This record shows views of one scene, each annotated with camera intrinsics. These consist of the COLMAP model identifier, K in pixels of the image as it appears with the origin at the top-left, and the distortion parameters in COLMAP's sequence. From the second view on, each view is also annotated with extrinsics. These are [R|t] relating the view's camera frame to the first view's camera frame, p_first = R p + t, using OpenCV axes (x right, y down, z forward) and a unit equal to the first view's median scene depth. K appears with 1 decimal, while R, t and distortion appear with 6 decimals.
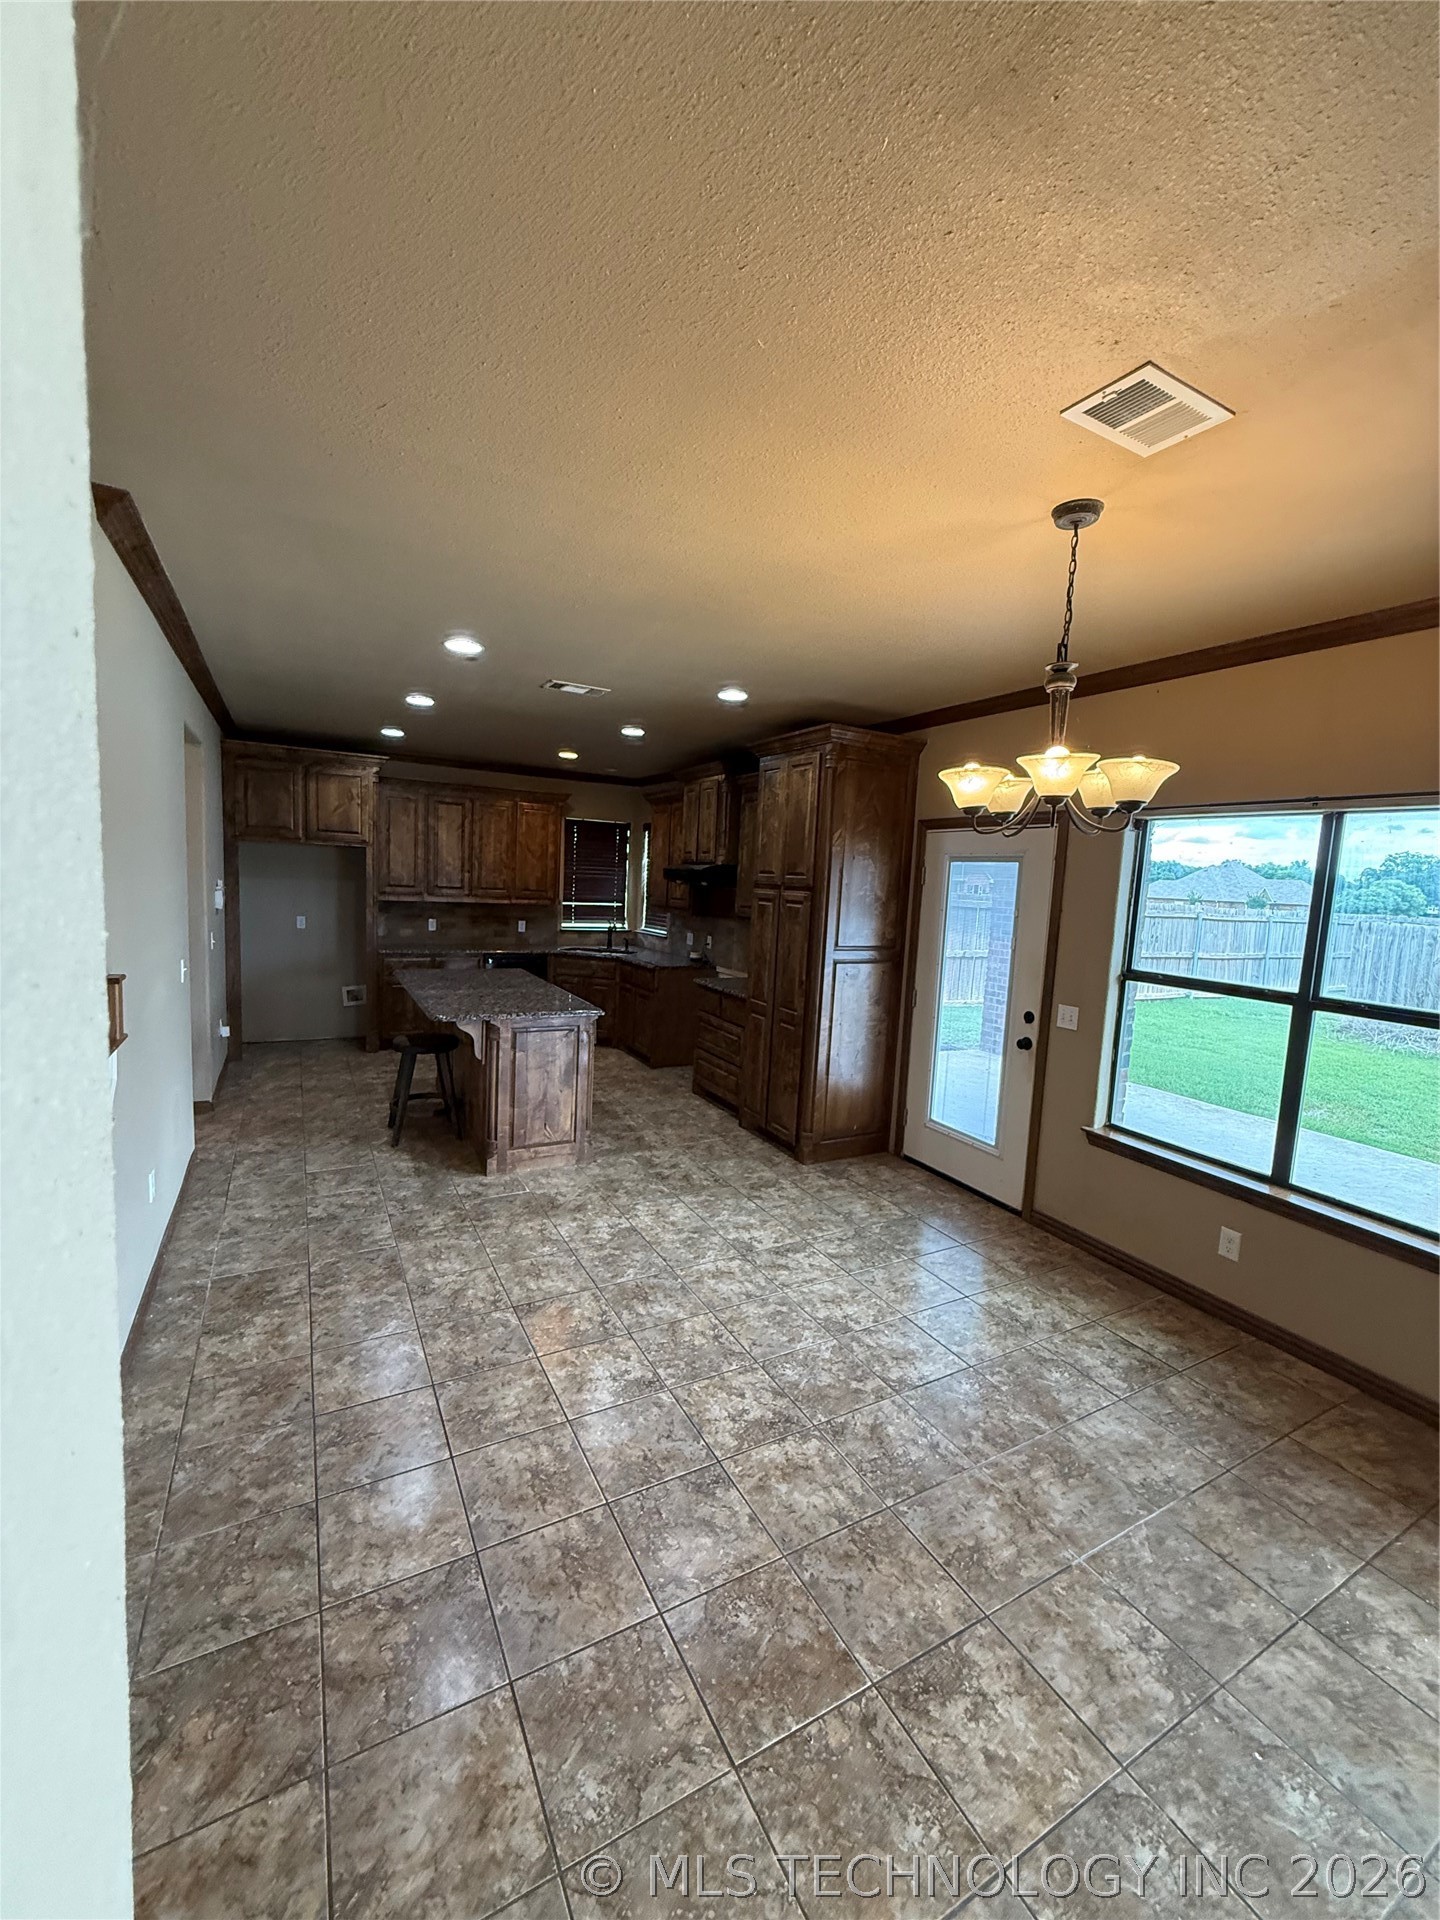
lens RADIAL K [[767.2, 0, 721.9], [0, 767.2, 955.5], [0, 0, 1]] dist [-0.000828, -0.000039]
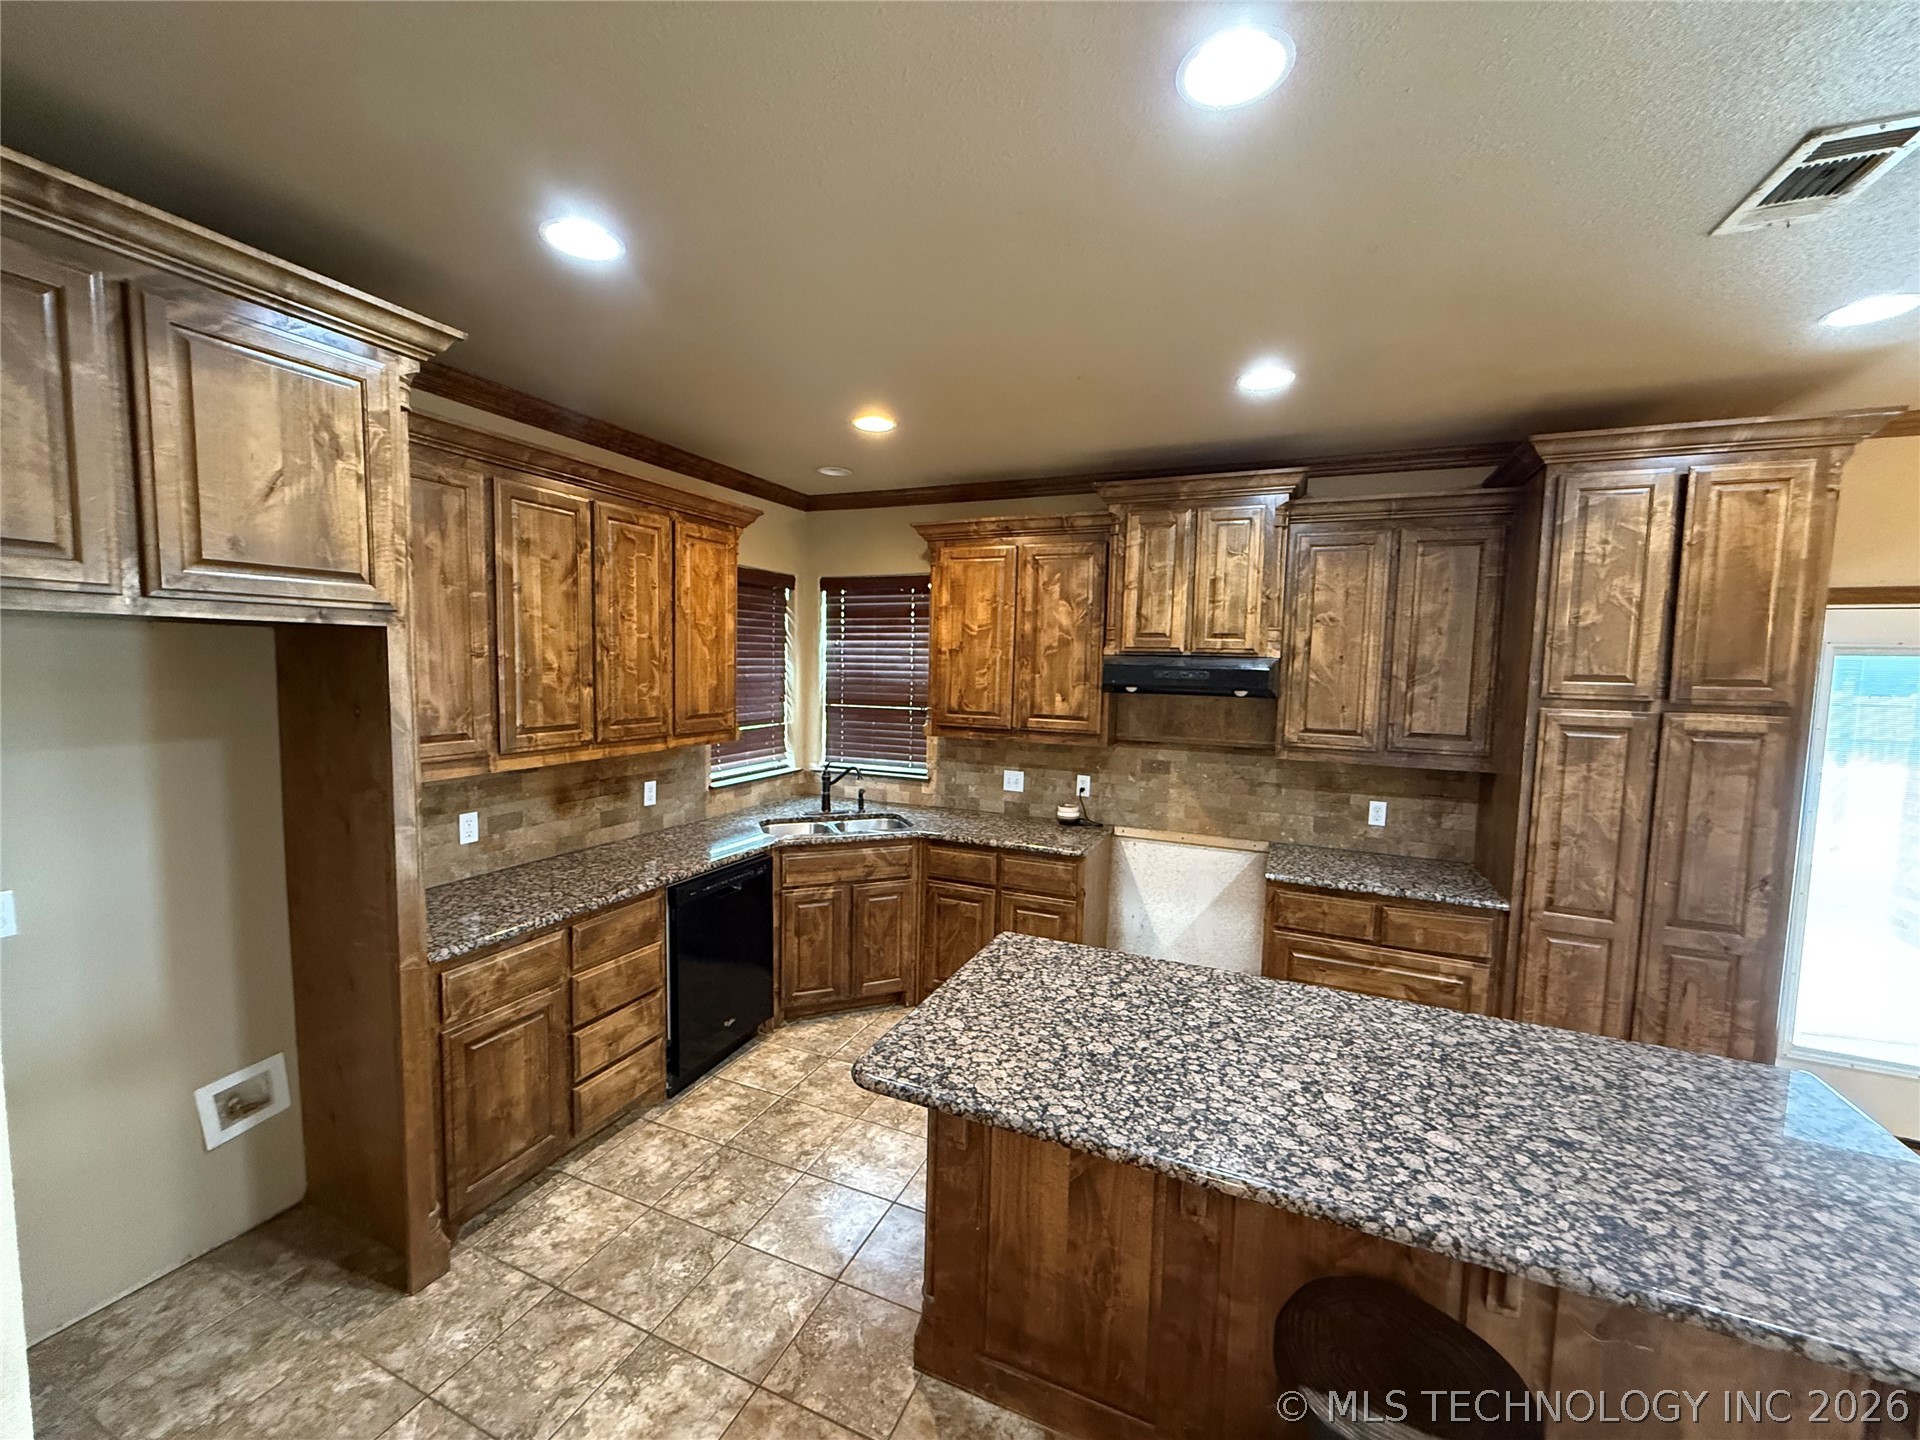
lens RADIAL K [[767.2, 0, 957.7], [0, 767.2, 721.7], [0, 0, 1]] dist [-0.000828, -0.000039]
pose [[0.791268, -0.080079, 0.606203, -0.422905], [0.077241, 0.996536, 0.030821, -0.087589], [-0.606571, 0.022436, 0.794712, 0.569895]]
